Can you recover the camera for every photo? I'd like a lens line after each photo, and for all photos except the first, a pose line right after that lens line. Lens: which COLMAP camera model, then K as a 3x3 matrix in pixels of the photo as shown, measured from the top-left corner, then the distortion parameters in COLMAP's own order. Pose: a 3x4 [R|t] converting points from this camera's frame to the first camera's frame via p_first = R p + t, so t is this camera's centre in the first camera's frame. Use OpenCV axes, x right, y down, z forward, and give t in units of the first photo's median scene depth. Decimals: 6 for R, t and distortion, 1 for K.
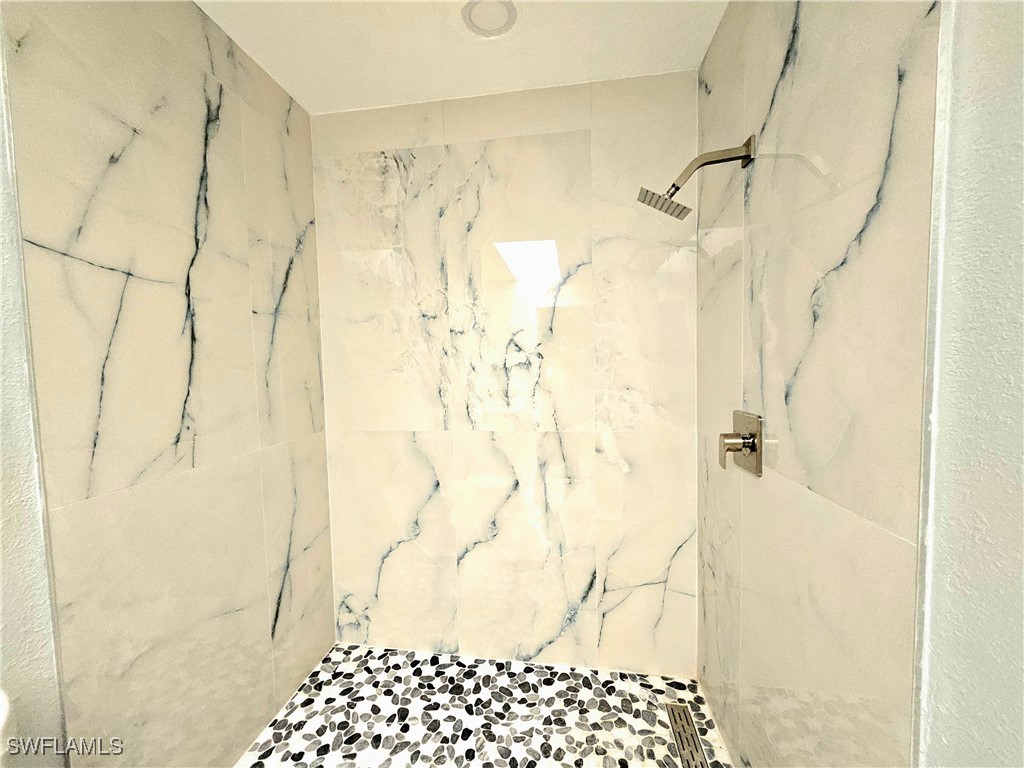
lens RADIAL K [[402.0, 0, 504.2], [0, 402.0, 383.8], [0, 0, 1]] dist [0.008830, 0.000109]
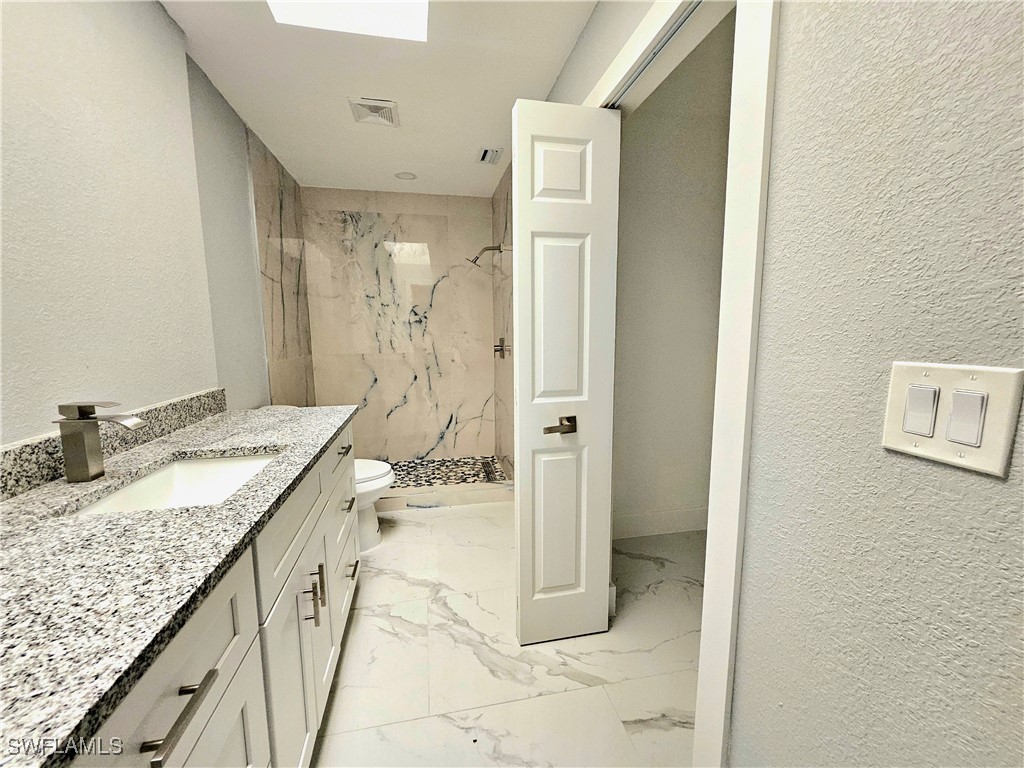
lens RADIAL K [[402.0, 0, 504.2], [0, 402.0, 383.8], [0, 0, 1]] dist [0.008830, 0.000109]
pose [[0.942348, -0.029579, 0.333324, -0.246526], [0.002787, 0.996745, 0.080572, 0.112528], [-0.334622, -0.074999, 0.939363, -1.206070]]
